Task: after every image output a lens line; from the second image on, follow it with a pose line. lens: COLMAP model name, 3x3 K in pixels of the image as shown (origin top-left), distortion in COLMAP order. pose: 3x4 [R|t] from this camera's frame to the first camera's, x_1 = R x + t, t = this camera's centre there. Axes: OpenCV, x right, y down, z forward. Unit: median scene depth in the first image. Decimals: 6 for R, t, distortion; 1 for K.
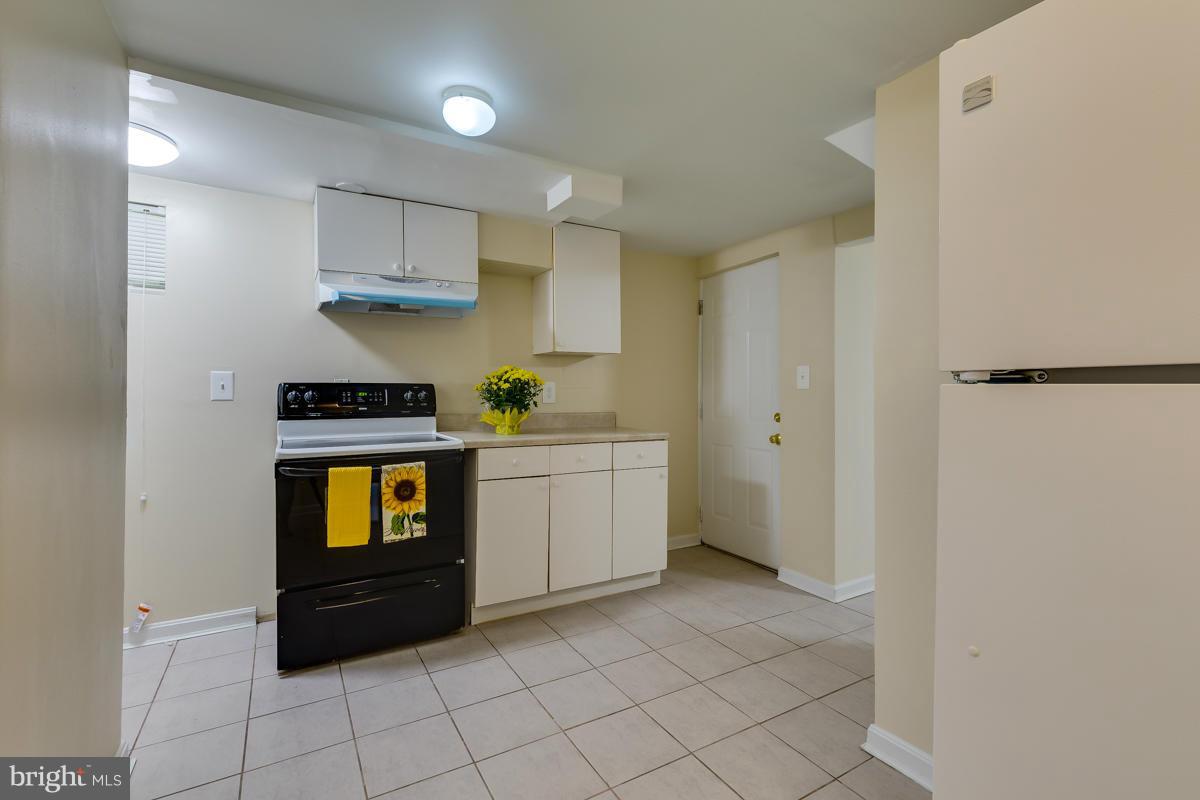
lens RADIAL K [[547.4, 0, 600.0], [0, 547.4, 400.0], [0, 0, 1]] dist [-0.002056, -0.000066]
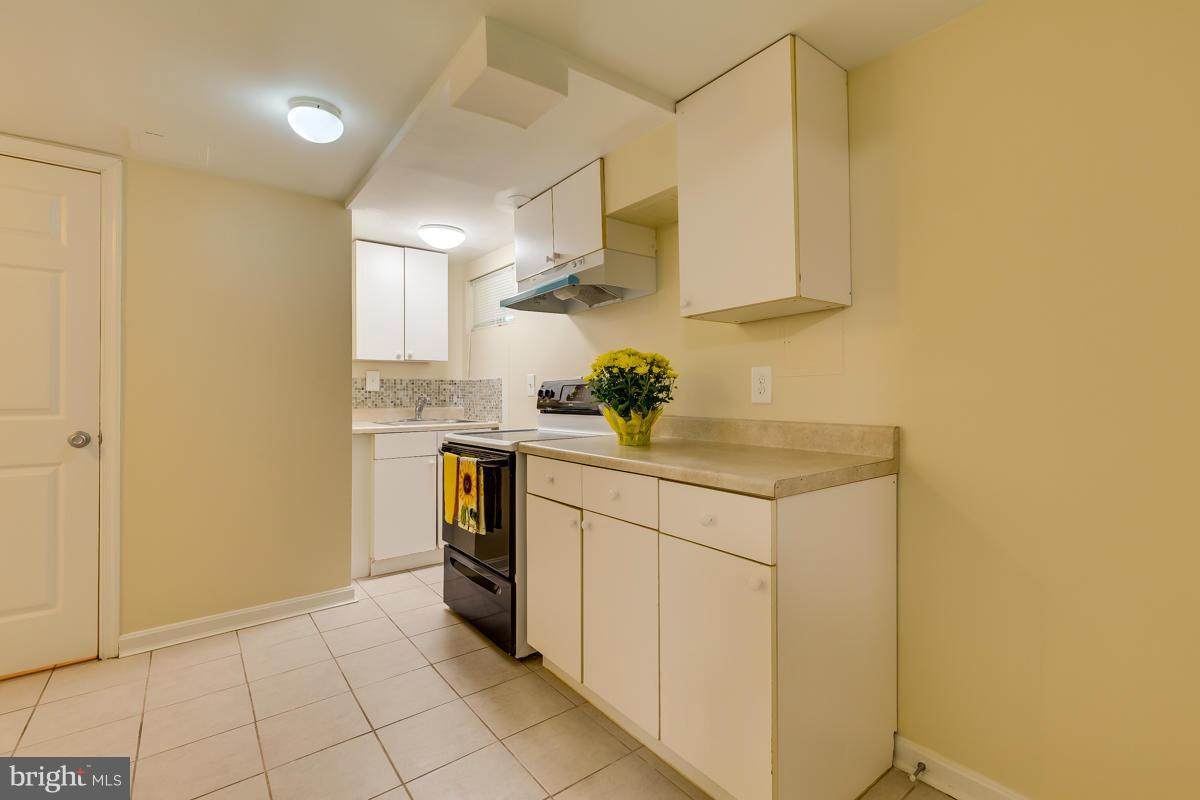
lens RADIAL K [[531.6, 0, 604.5], [0, 531.6, 395.9], [0, 0, 1]] dist [-0.002317, 0.000031]
pose [[0.115968, -0.000225, -0.993253, 0.567179], [-0.008030, 0.999967, -0.001164, 0.000092], [0.993221, 0.008111, 0.115962, 0.972937]]
